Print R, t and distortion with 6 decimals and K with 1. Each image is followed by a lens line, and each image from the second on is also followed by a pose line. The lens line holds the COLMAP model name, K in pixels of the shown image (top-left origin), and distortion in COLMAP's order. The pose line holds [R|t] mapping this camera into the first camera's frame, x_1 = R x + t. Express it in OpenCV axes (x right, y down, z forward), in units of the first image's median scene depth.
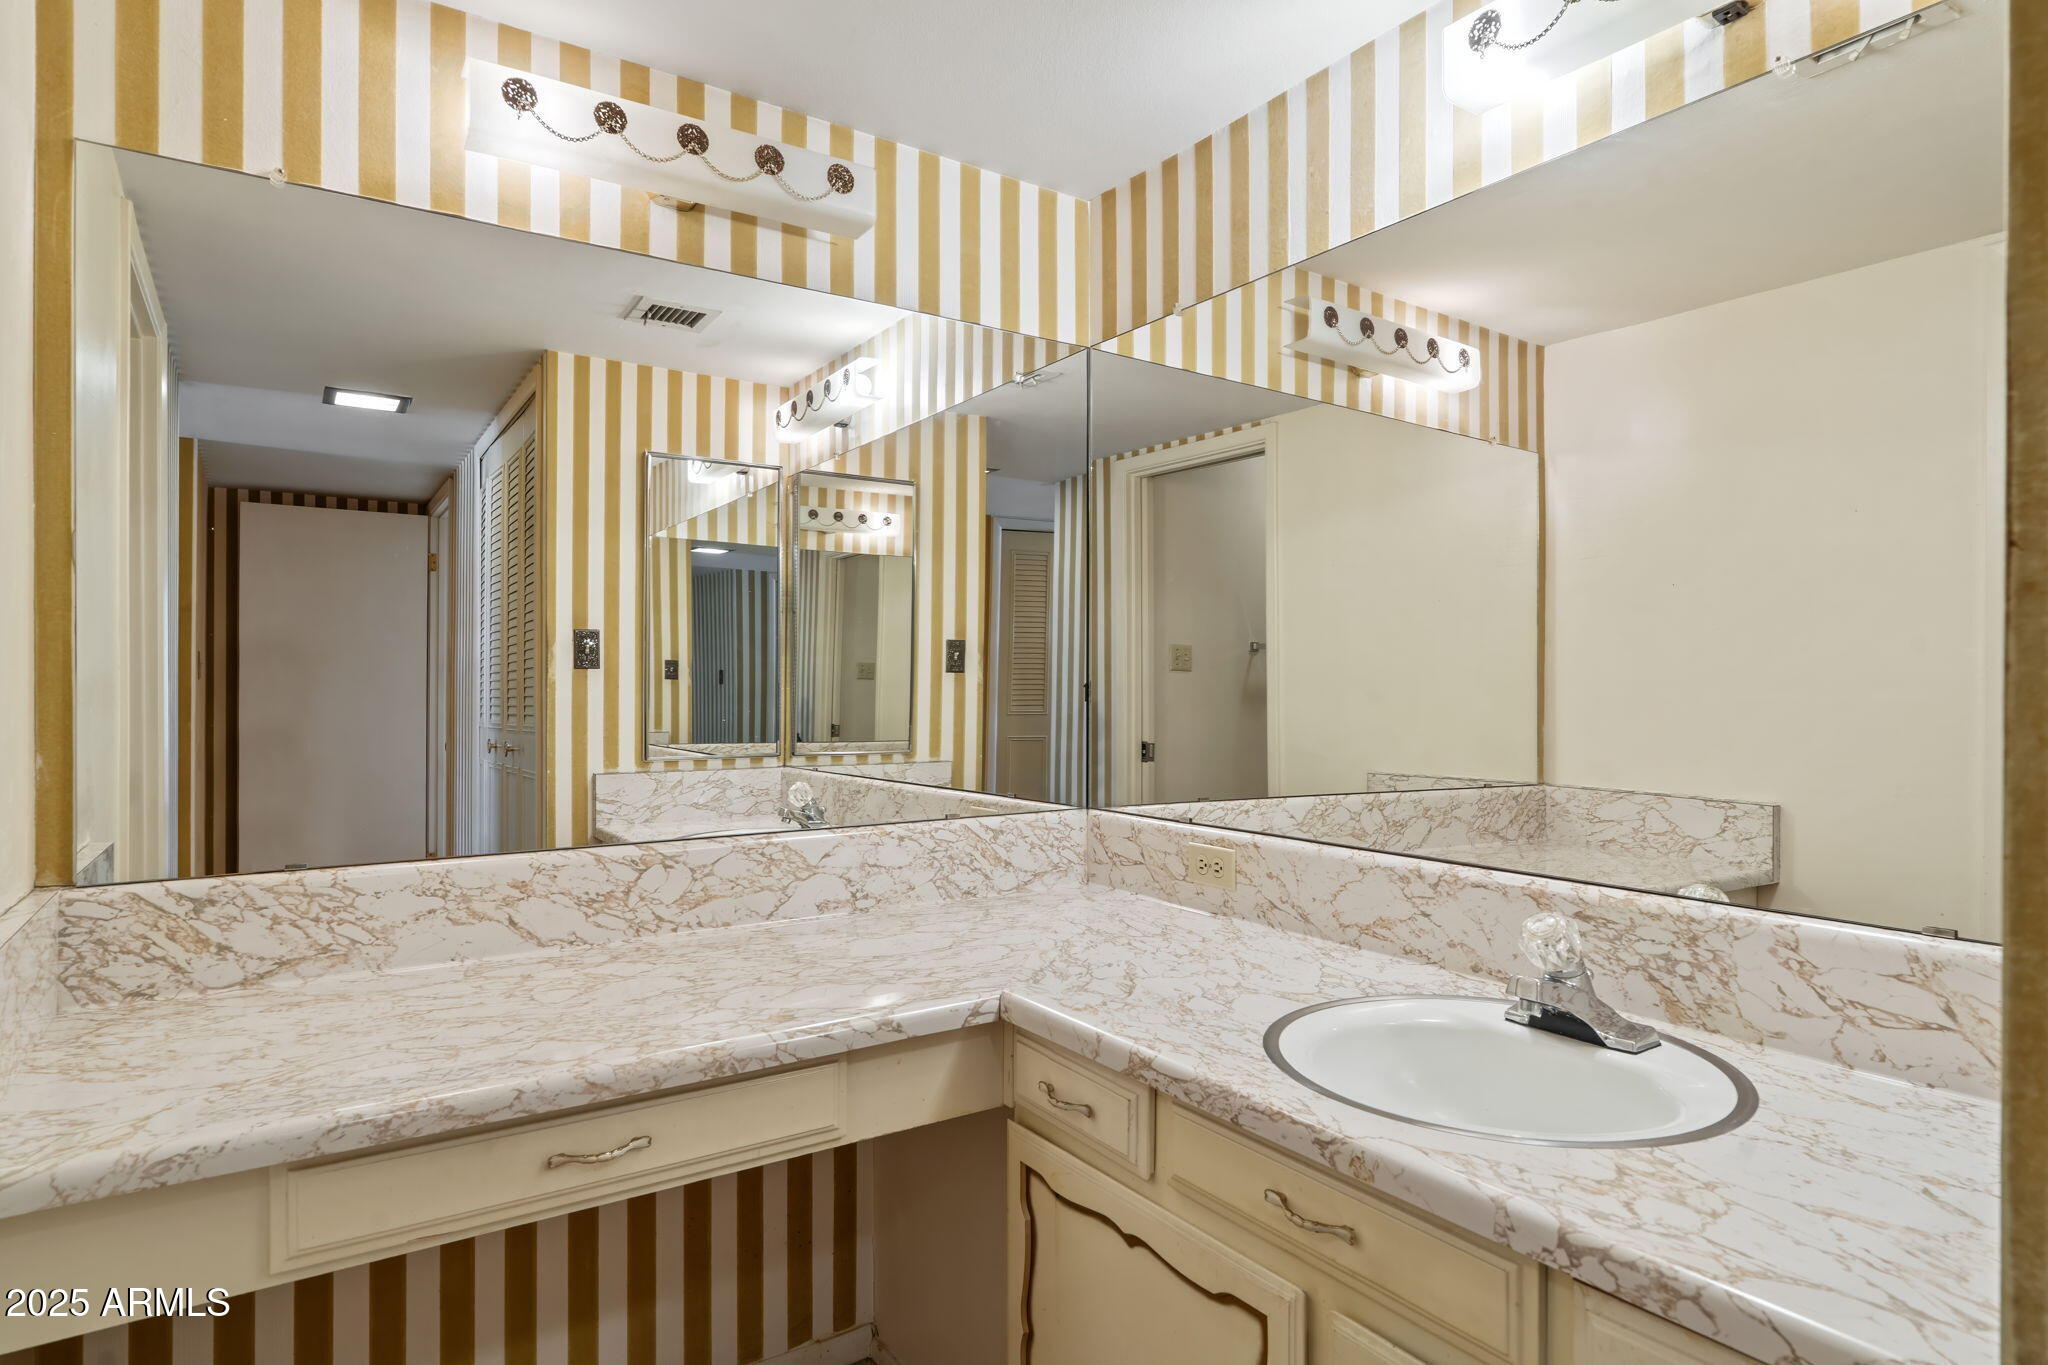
lens RADIAL K [[1118.6, 0, 1026.0], [0, 1118.6, 675.6], [0, 0, 1]] dist [-0.026434, 0.015666]
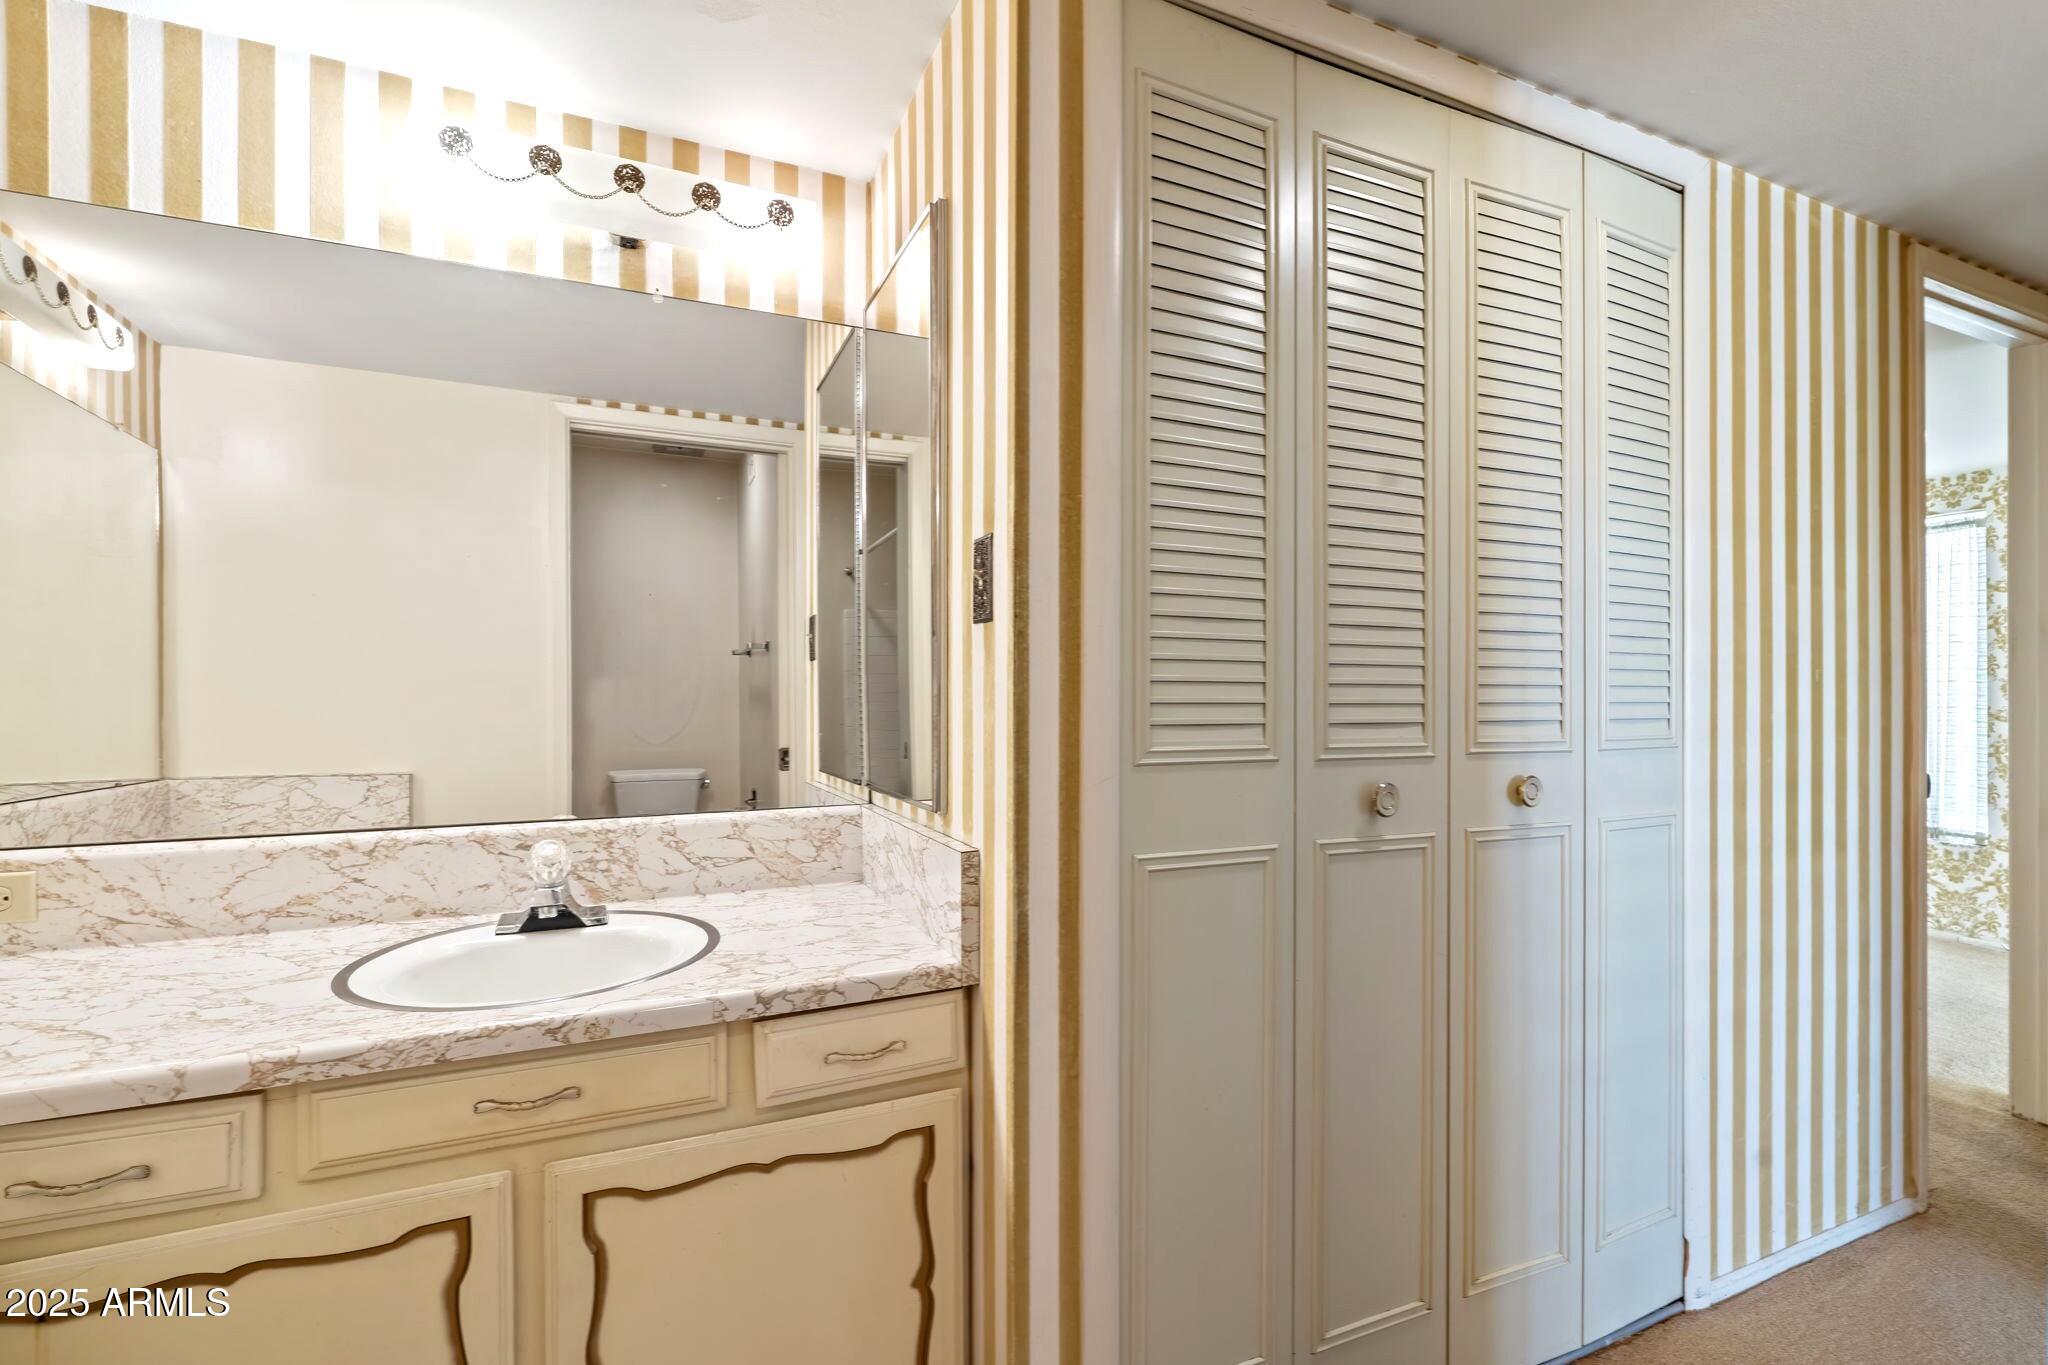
lens RADIAL K [[916.2, 0, 1018.1], [0, 916.2, 671.2], [0, 0, 1]] dist [-0.001345, -0.000129]
pose [[0.187083, 0.013611, 0.982250, -0.515470], [-0.005842, 0.999902, -0.012743, 0.015574], [-0.982327, -0.003354, 0.187144, 0.219188]]
